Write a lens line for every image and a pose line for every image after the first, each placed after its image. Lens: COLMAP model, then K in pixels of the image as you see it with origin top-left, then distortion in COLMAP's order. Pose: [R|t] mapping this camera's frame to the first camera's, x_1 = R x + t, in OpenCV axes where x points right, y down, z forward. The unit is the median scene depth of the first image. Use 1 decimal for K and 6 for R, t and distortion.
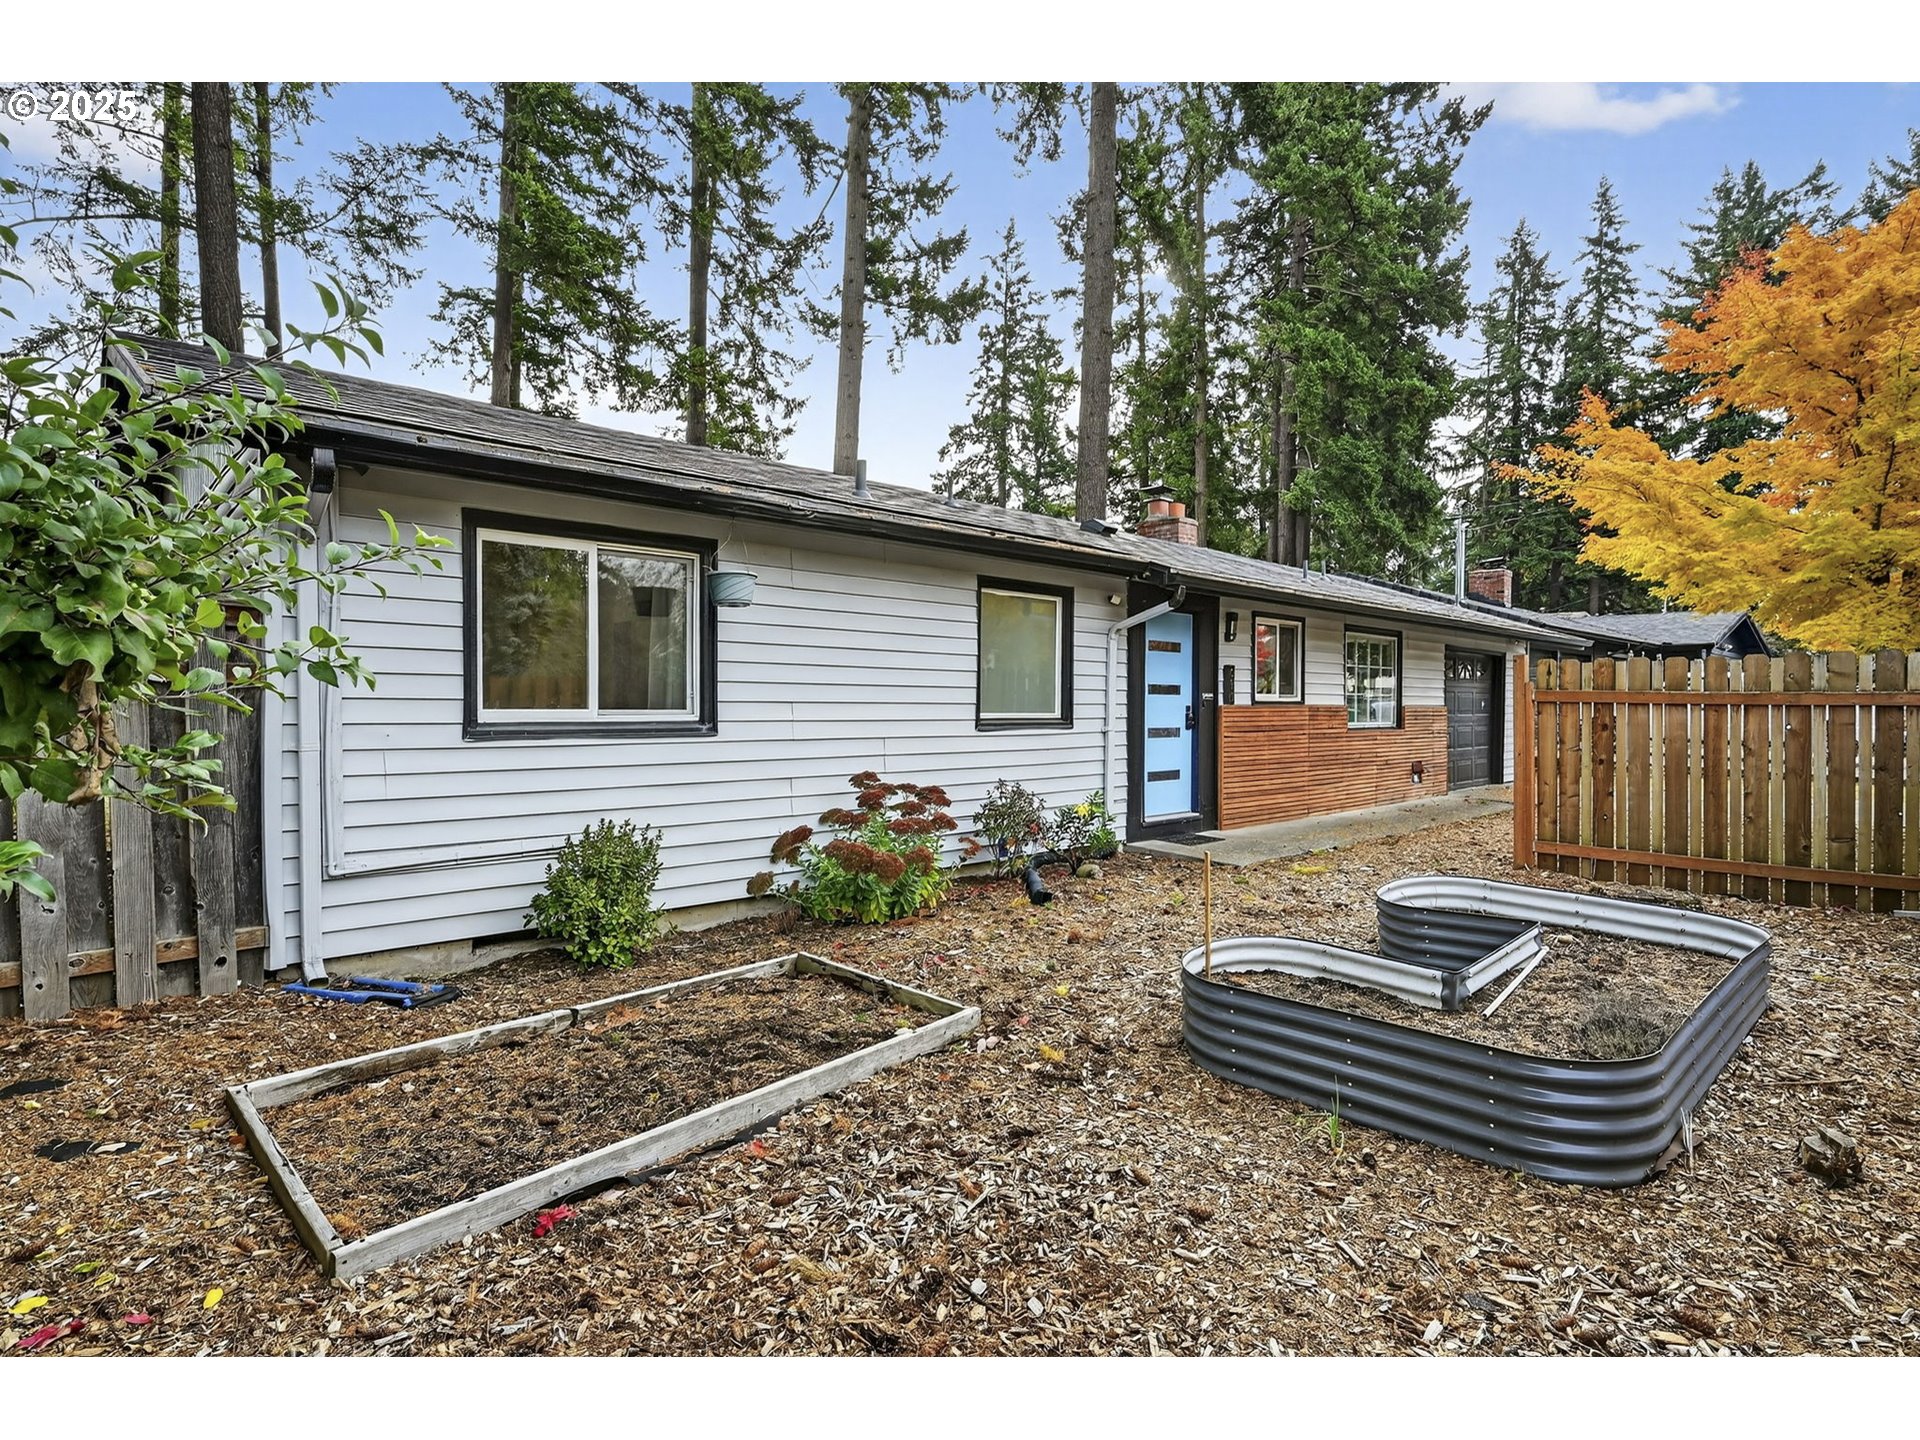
lens RADIAL K [[854.6, 0, 960.0], [0, 854.6, 720.0], [0, 0, 1]] dist [-0.000905, -0.000076]
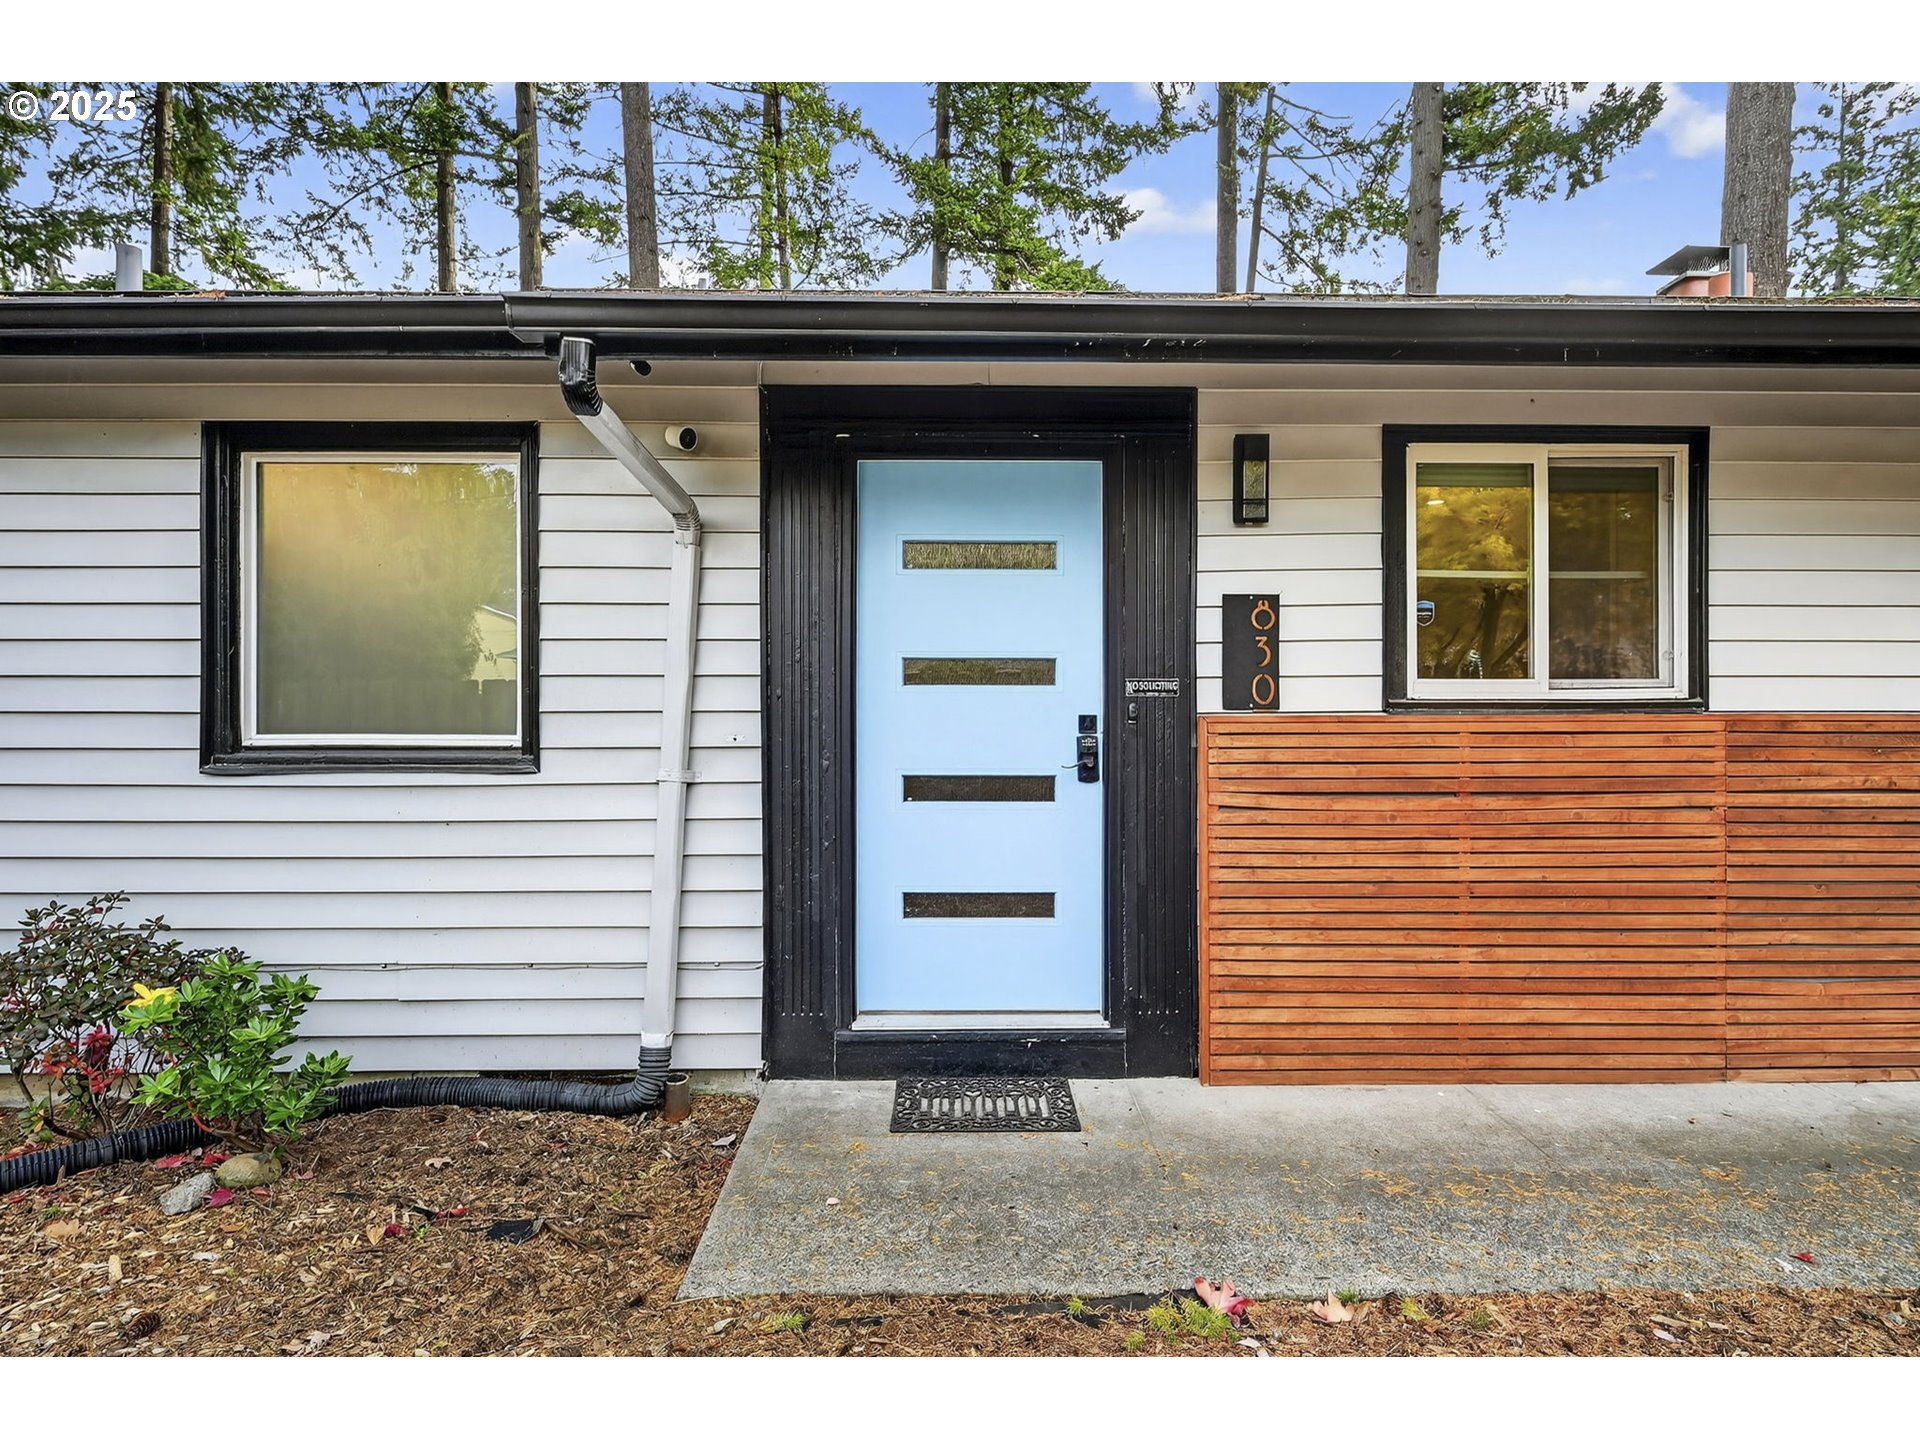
lens RADIAL K [[944.1, 0, 960.0], [0, 944.1, 743.5], [0, 0, 1]] dist [-0.020312, -0.000159]
pose [[0.769778, 0.008788, -0.638252, 0.478693], [-0.006225, 0.999961, 0.006260, -0.006931], [0.638282, -0.000845, 0.769802, 0.662746]]
